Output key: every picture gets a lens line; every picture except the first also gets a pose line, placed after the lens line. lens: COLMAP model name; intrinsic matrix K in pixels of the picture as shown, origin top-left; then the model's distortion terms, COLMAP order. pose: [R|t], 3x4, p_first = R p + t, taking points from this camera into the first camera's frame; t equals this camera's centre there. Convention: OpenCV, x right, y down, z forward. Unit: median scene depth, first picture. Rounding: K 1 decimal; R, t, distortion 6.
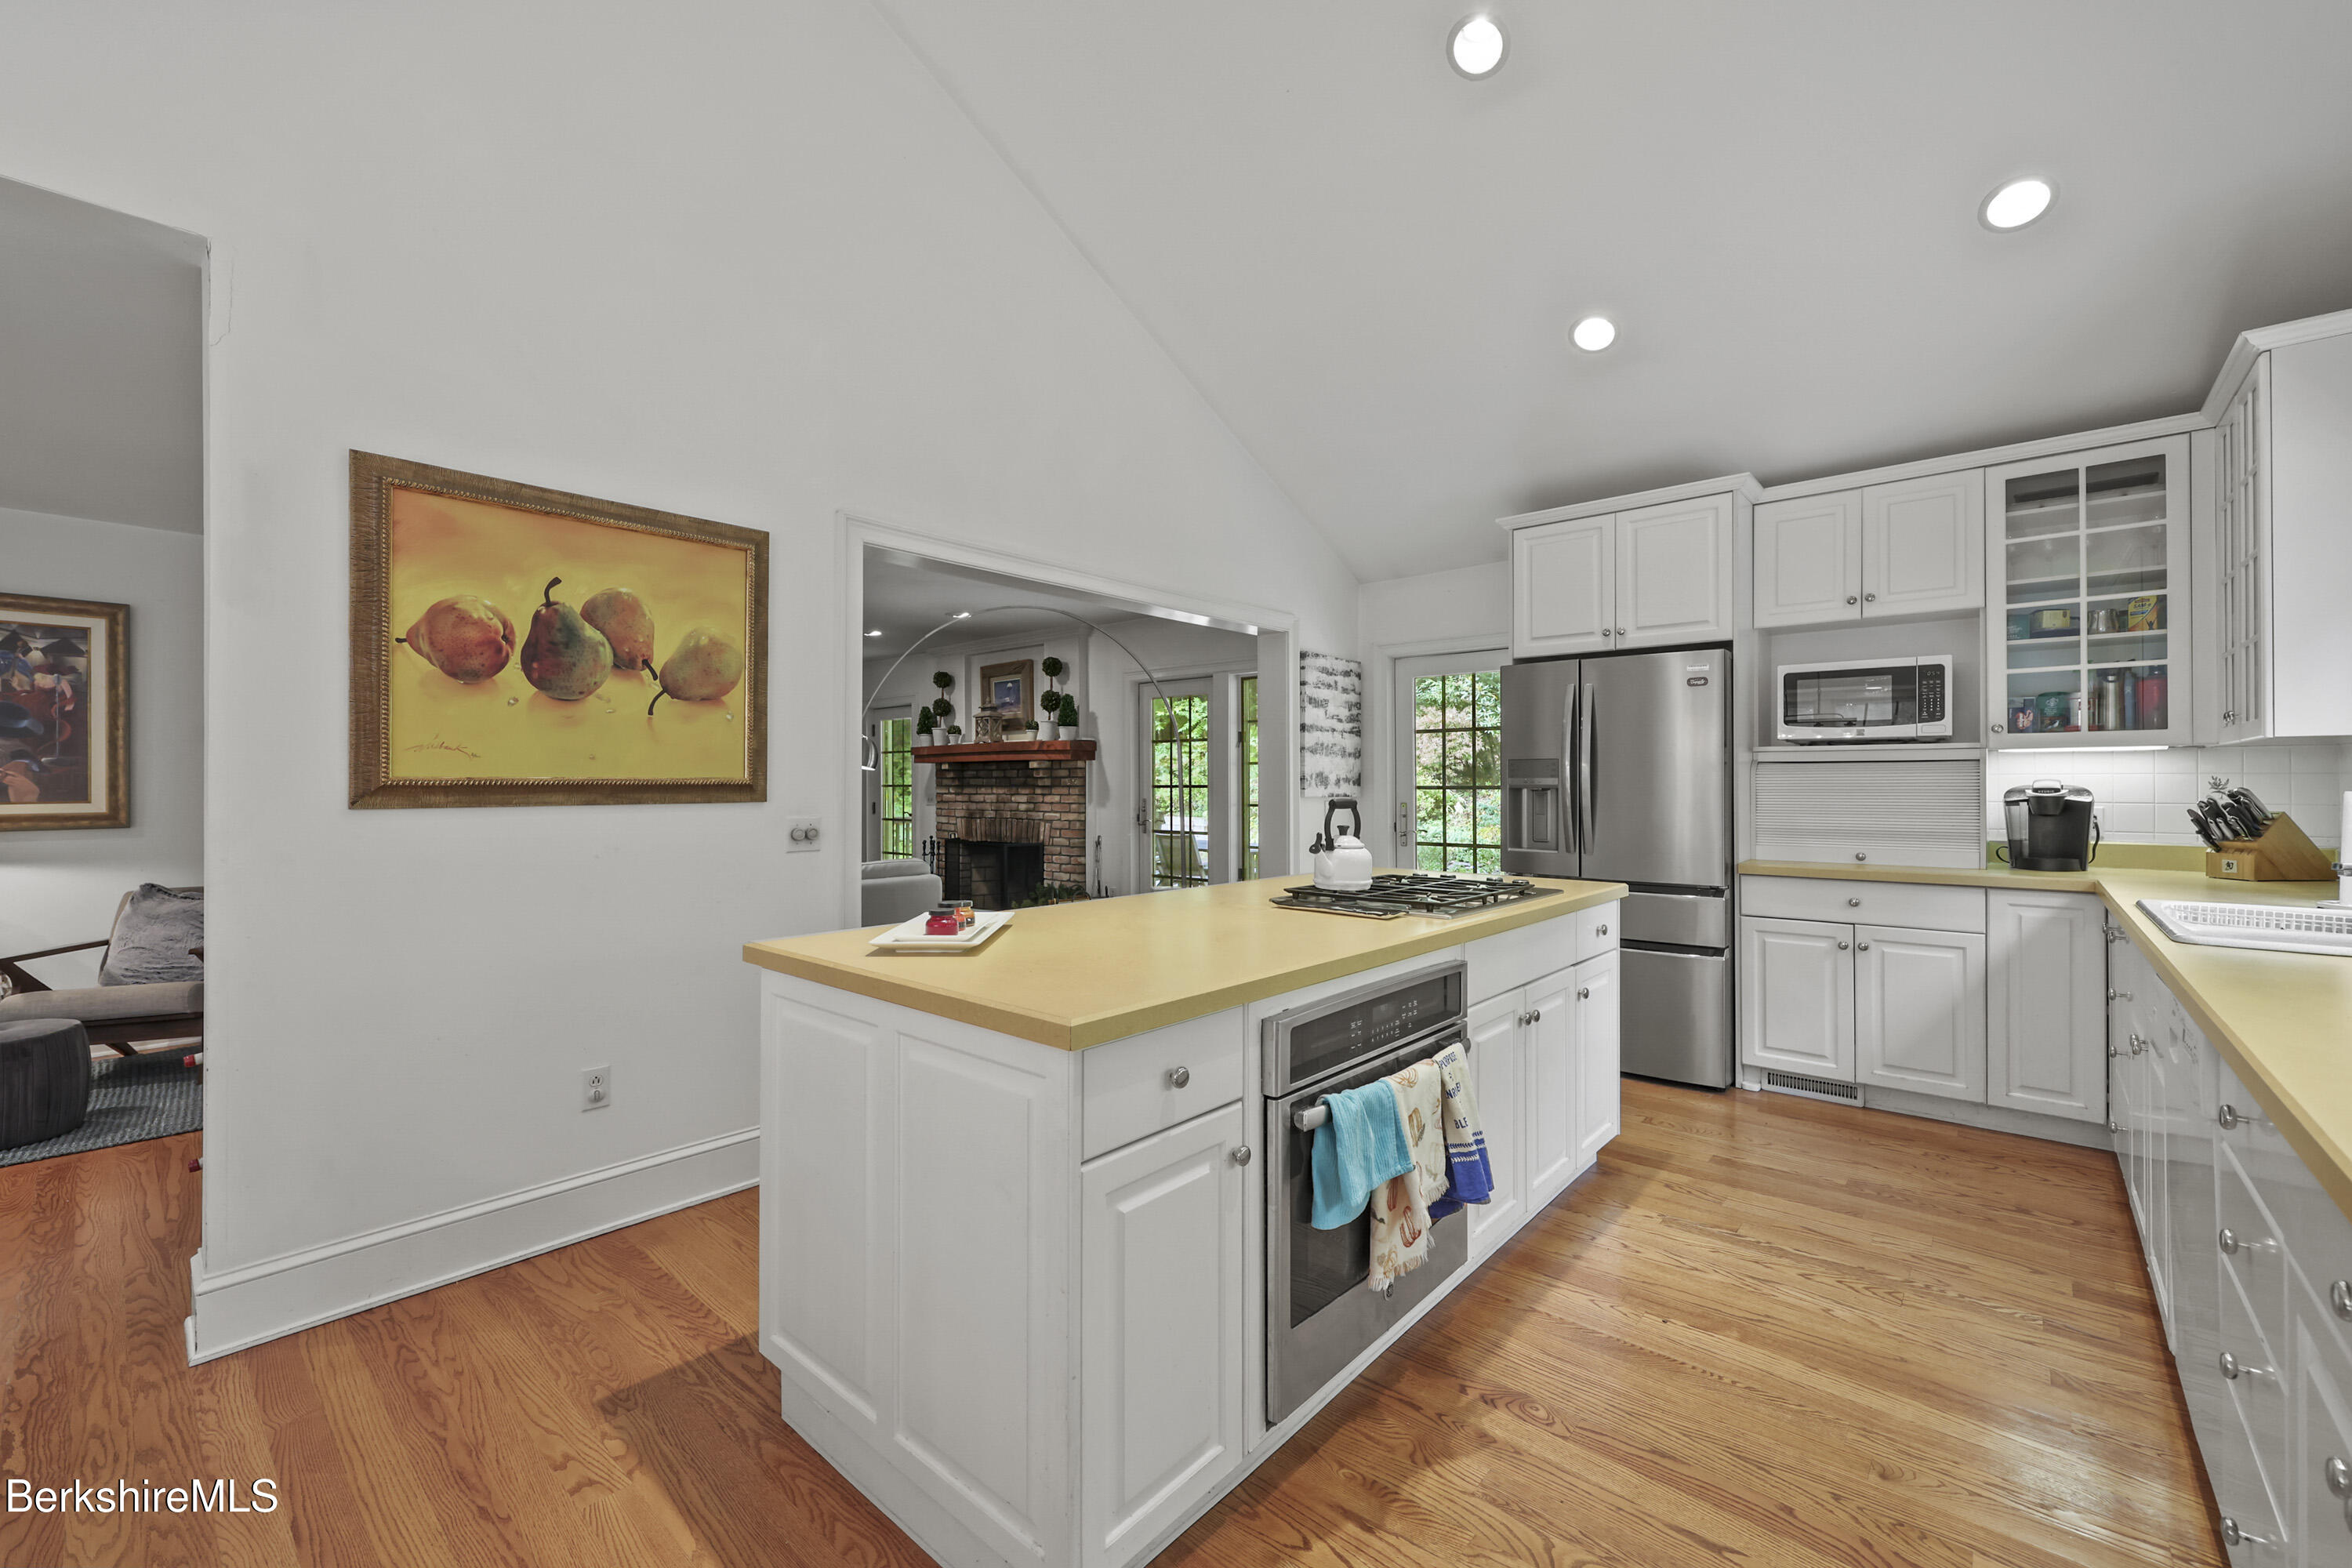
lens RADIAL K [[944.7, 0, 1177.0], [0, 944.7, 781.2], [0, 0, 1]] dist [-0.003024, 0.000480]
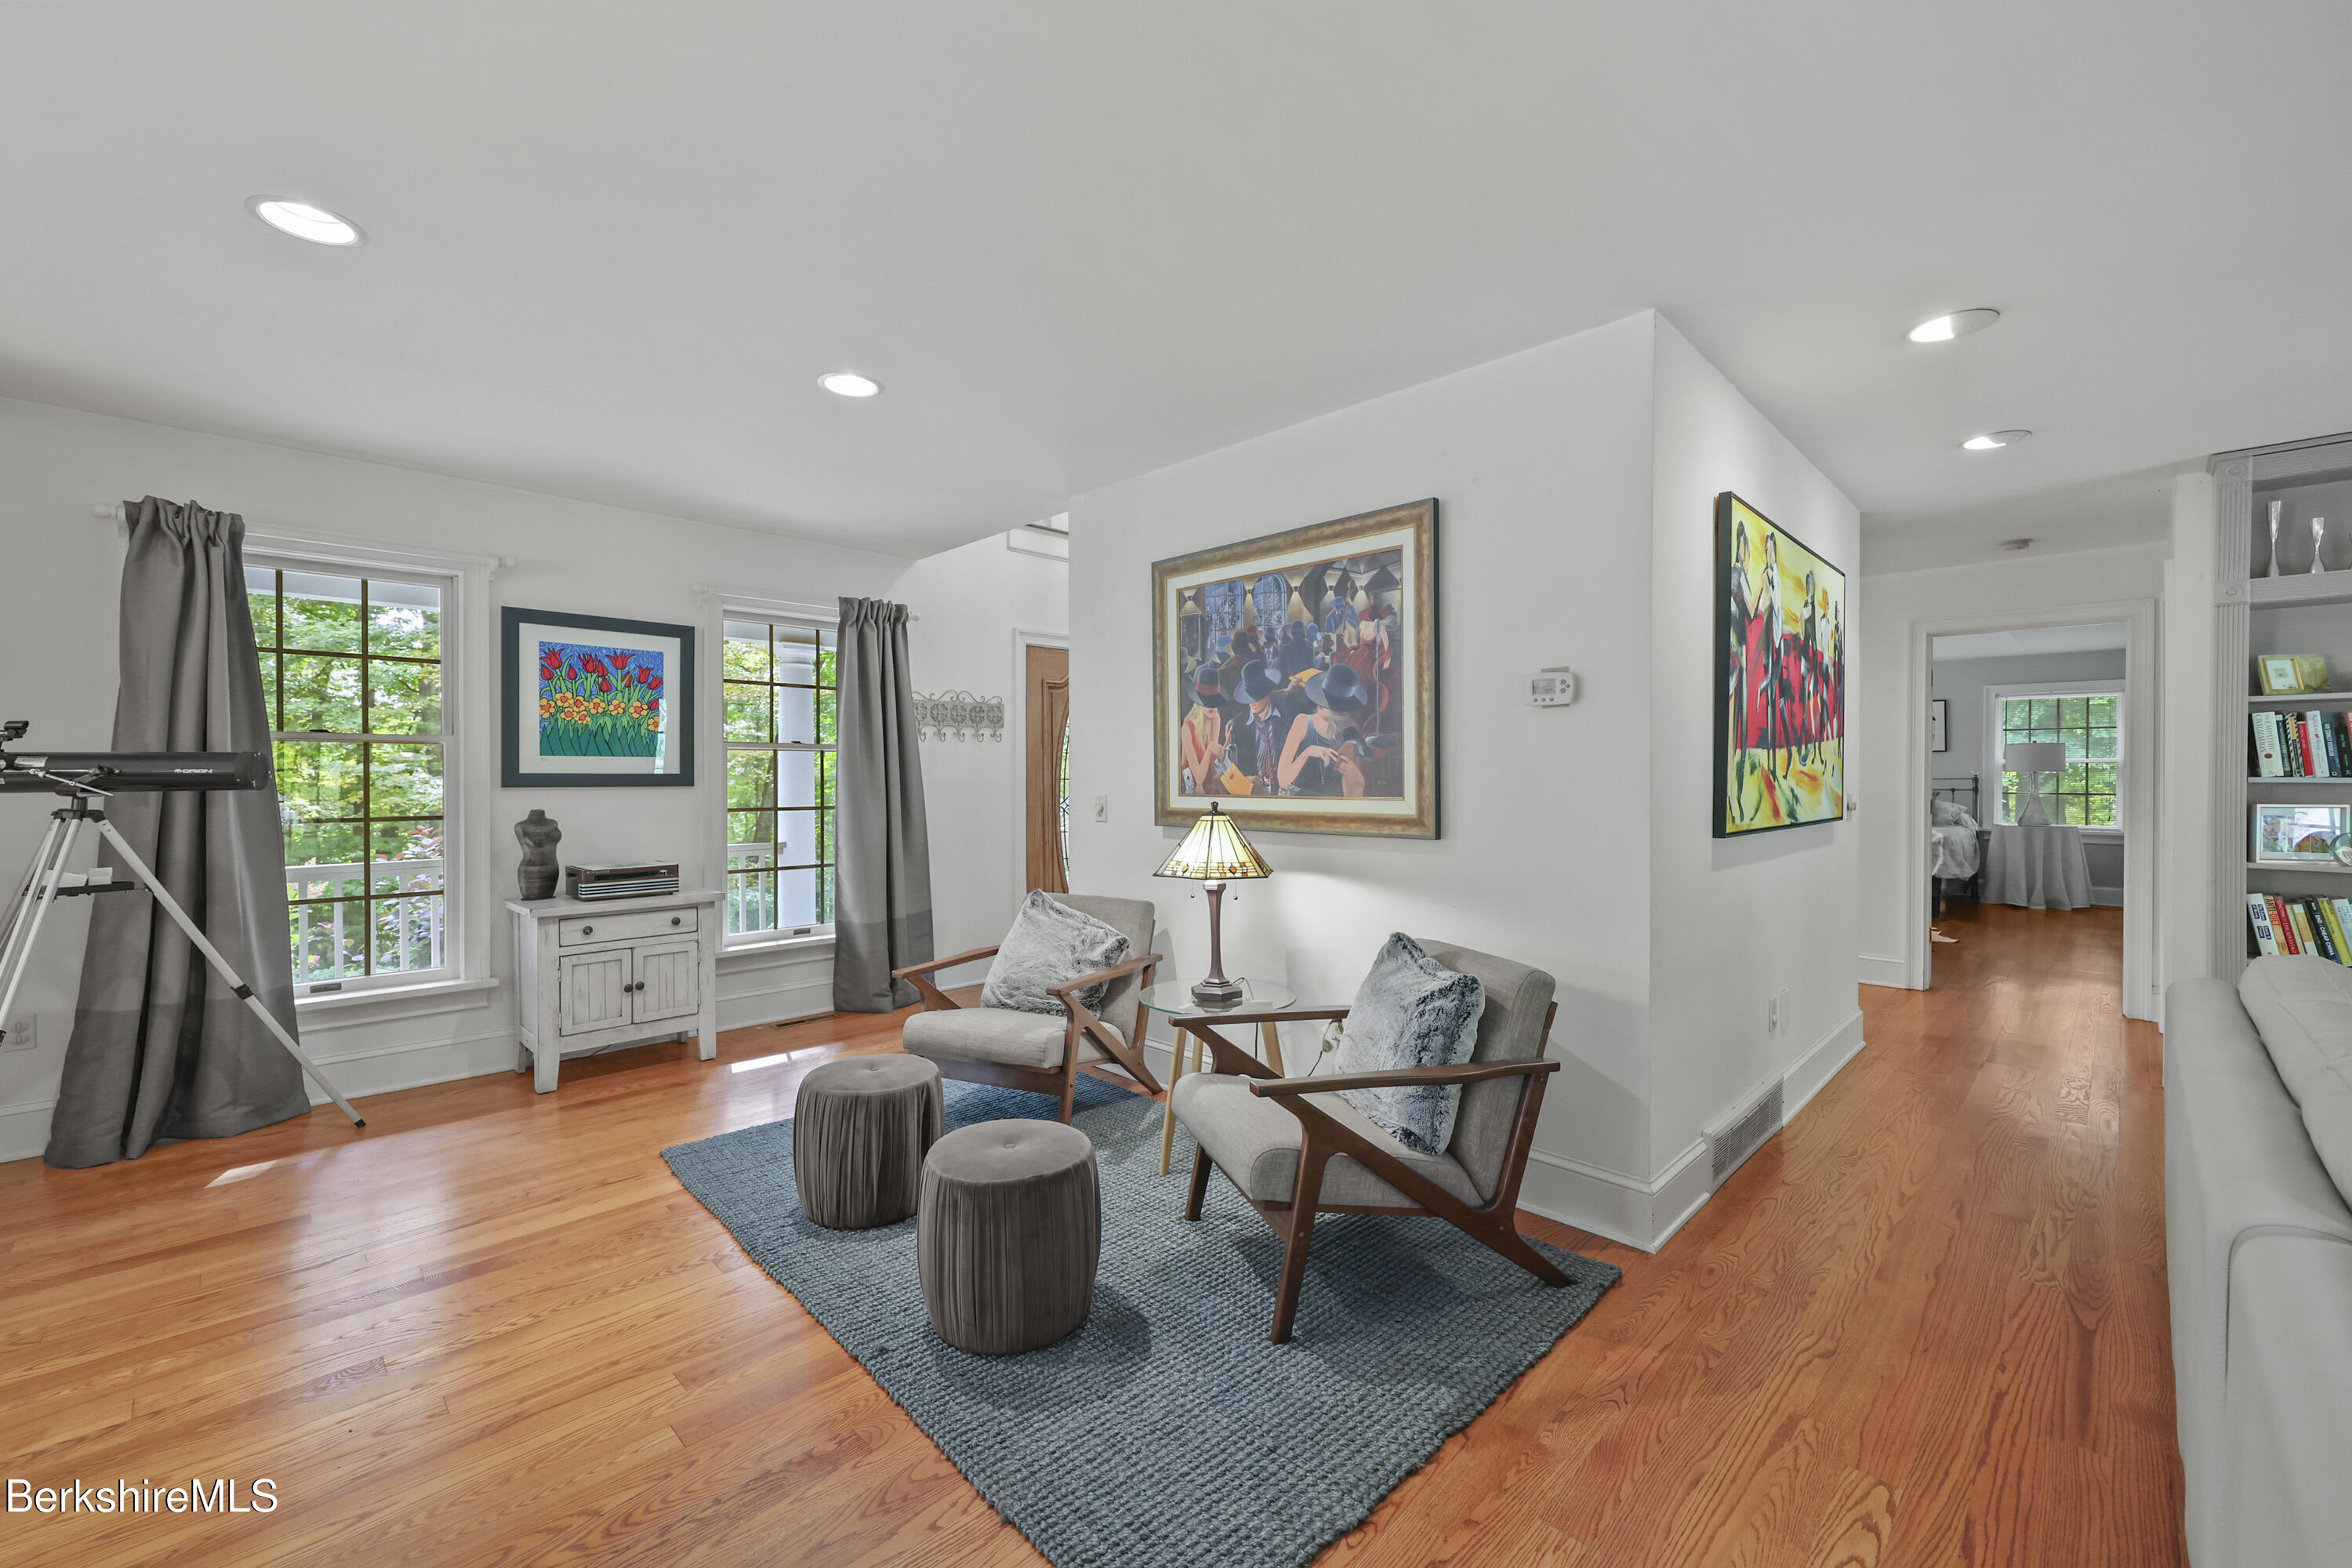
lens RADIAL K [[944.7, 0, 1183.3], [0, 944.7, 788.2], [0, 0, 1]] dist [-0.003024, 0.000480]
pose [[-0.064856, 0.012924, -0.997811, -0.501553], [0.001057, 0.999916, 0.012882, 0.004665], [0.997894, -0.000220, -0.064864, 0.968584]]
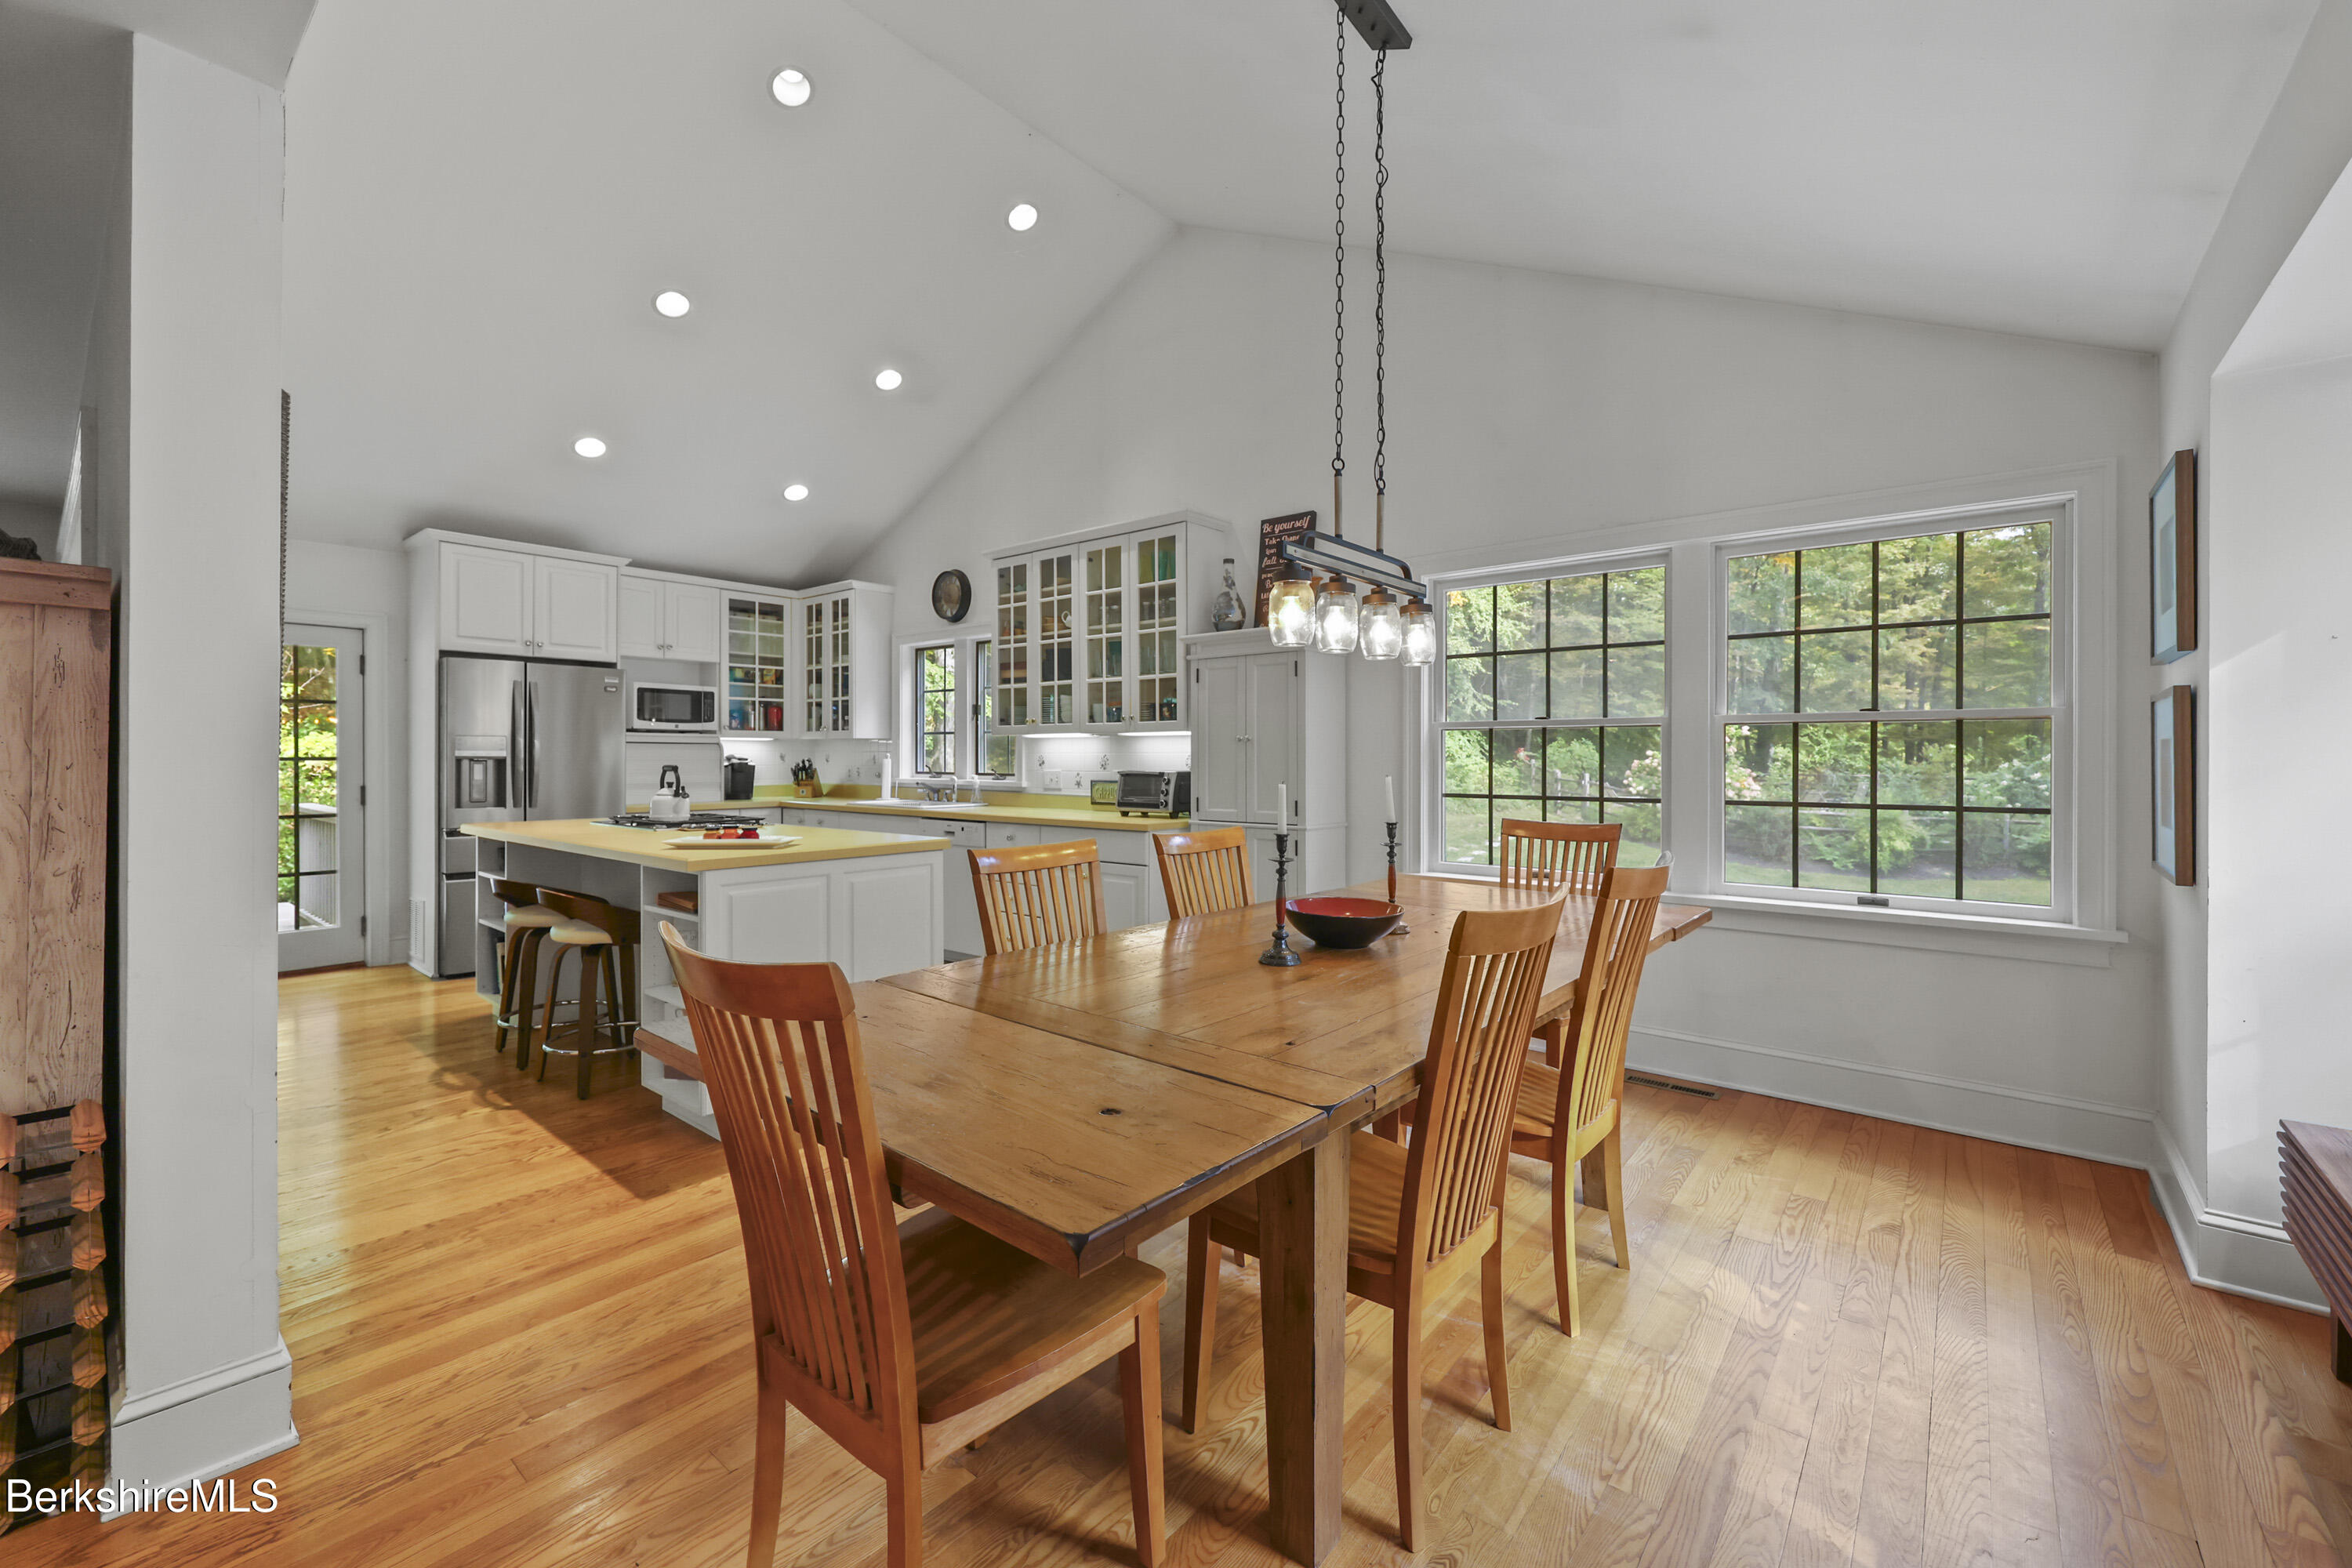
lens RADIAL K [[944.7, 0, 1182.3], [0, 944.7, 765.6], [0, 0, 1]] dist [-0.003024, 0.000480]
pose [[-0.030102, -0.008955, 0.999507, -0.989232], [-0.005271, 0.999947, 0.008800, 0.000085], [-0.999533, -0.005003, -0.030148, 0.119357]]
